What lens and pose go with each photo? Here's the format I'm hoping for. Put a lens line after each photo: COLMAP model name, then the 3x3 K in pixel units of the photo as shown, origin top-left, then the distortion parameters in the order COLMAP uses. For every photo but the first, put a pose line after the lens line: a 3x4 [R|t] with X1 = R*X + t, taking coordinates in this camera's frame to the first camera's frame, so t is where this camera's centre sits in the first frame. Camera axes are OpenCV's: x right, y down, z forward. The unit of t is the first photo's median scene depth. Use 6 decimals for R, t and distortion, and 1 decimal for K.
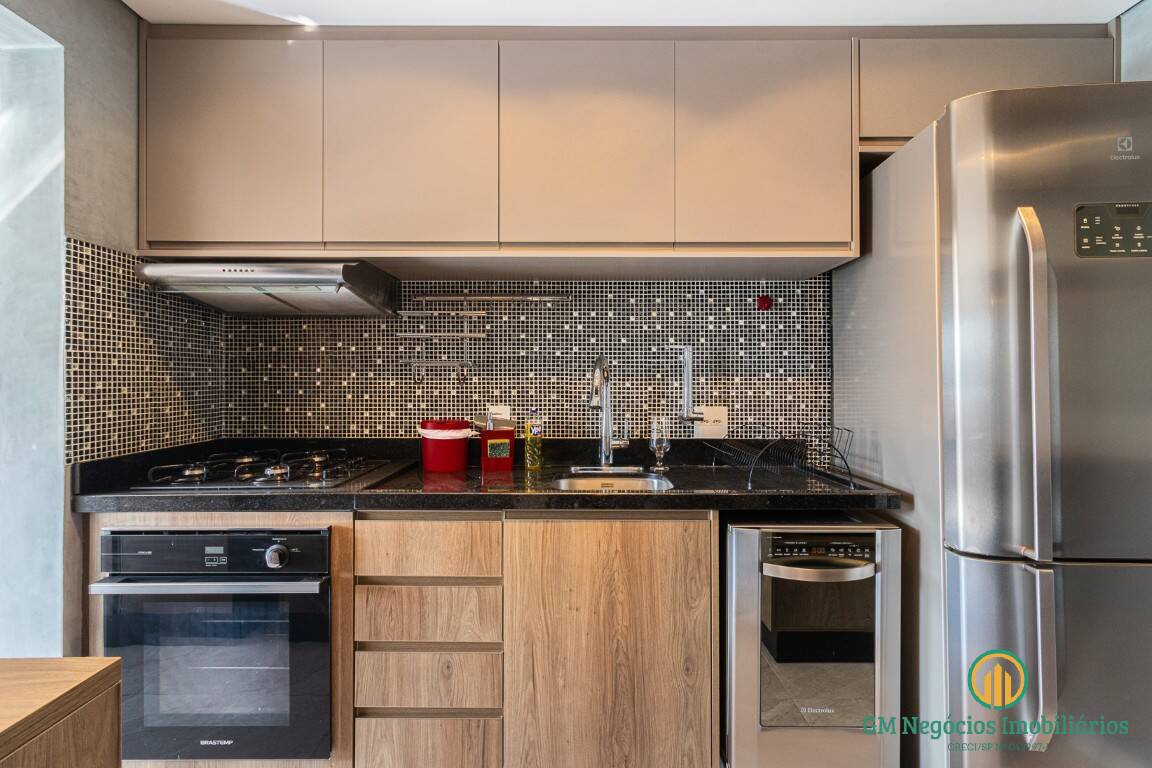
lens RADIAL K [[530.3, 0, 575.9], [0, 530.3, 380.8], [0, 0, 1]] dist [0.001960, -0.000038]
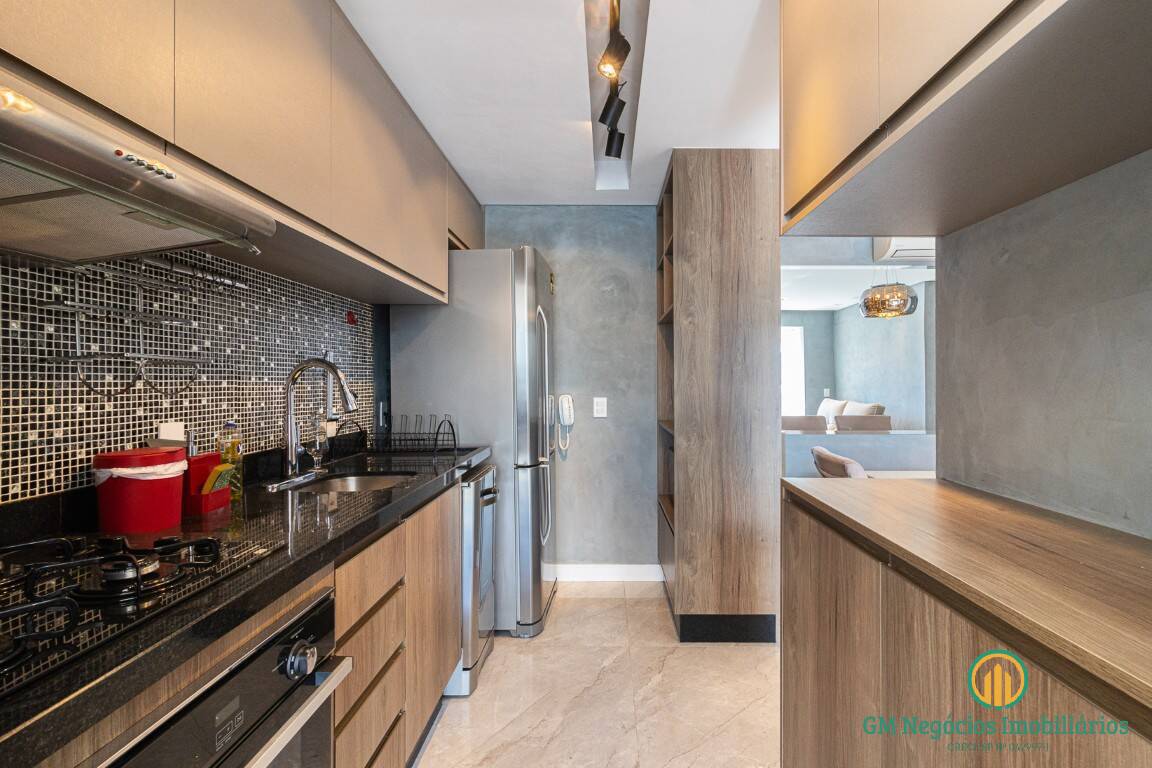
lens RADIAL K [[535.3, 0, 591.0], [0, 535.3, 369.5], [0, 0, 1]] dist [-0.002487, -0.000155]
pose [[0.025002, 0.019061, 0.999506, -0.861068], [-0.000633, 0.999818, -0.019051, -0.009689], [-0.999687, -0.000156, 0.025010, 0.452338]]
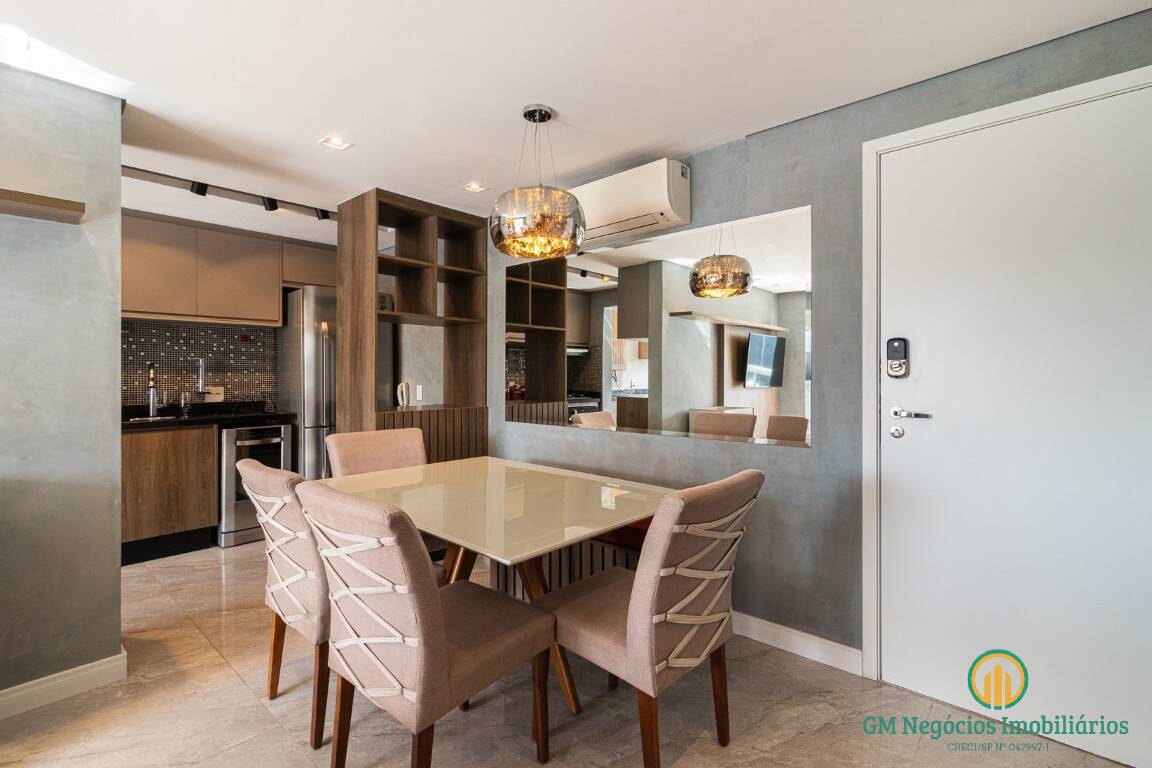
lens RADIAL K [[527.6, 0, 578.2], [0, 527.6, 371.3], [0, 0, 1]] dist [-0.000891, -0.000414]
pose [[0.660066, 0.003373, 0.751200, -0.375203], [0.002847, 0.999972, -0.006991, 0.005713], [-0.751202, 0.006754, 0.660037, -1.502793]]
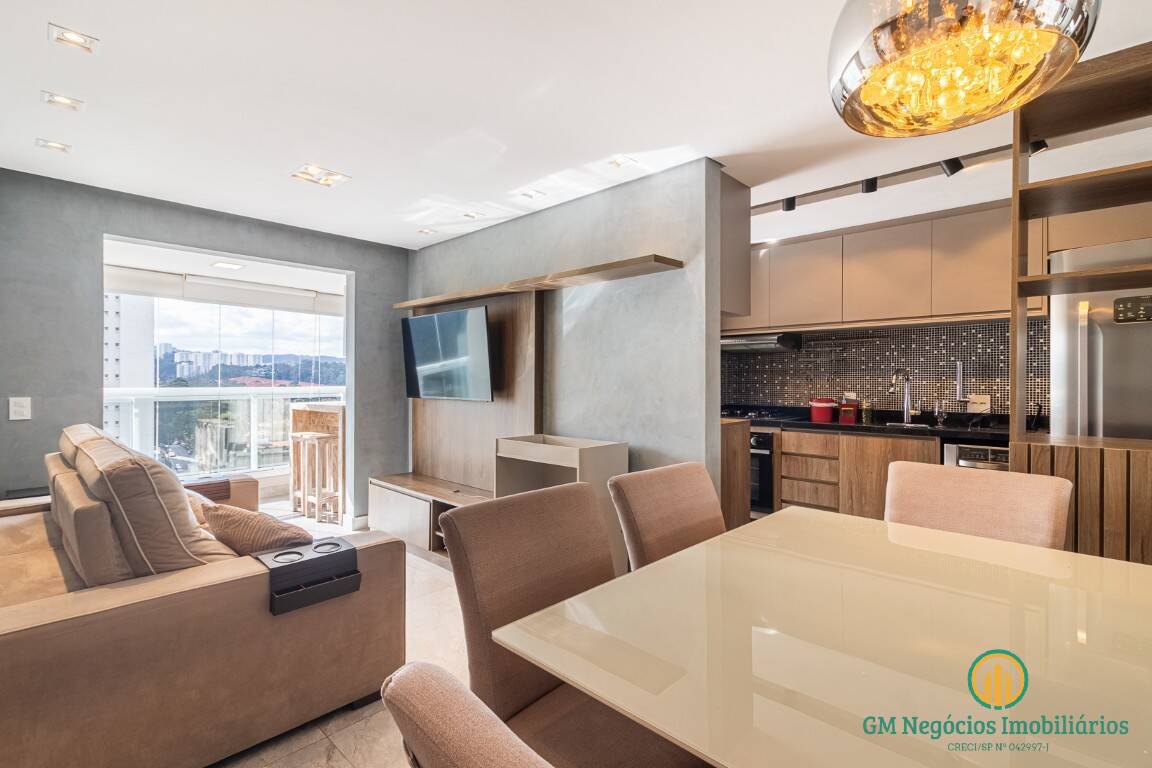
lens RADIAL K [[530.3, 0, 575.9], [0, 530.3, 380.8], [0, 0, 1]] dist [0.001960, -0.000038]
pose [[0.728843, 0.000886, -0.684681, 0.509997], [-0.002554, 0.999996, -0.001425, 0.006620], [0.684677, 0.002788, 0.728842, -1.284654]]
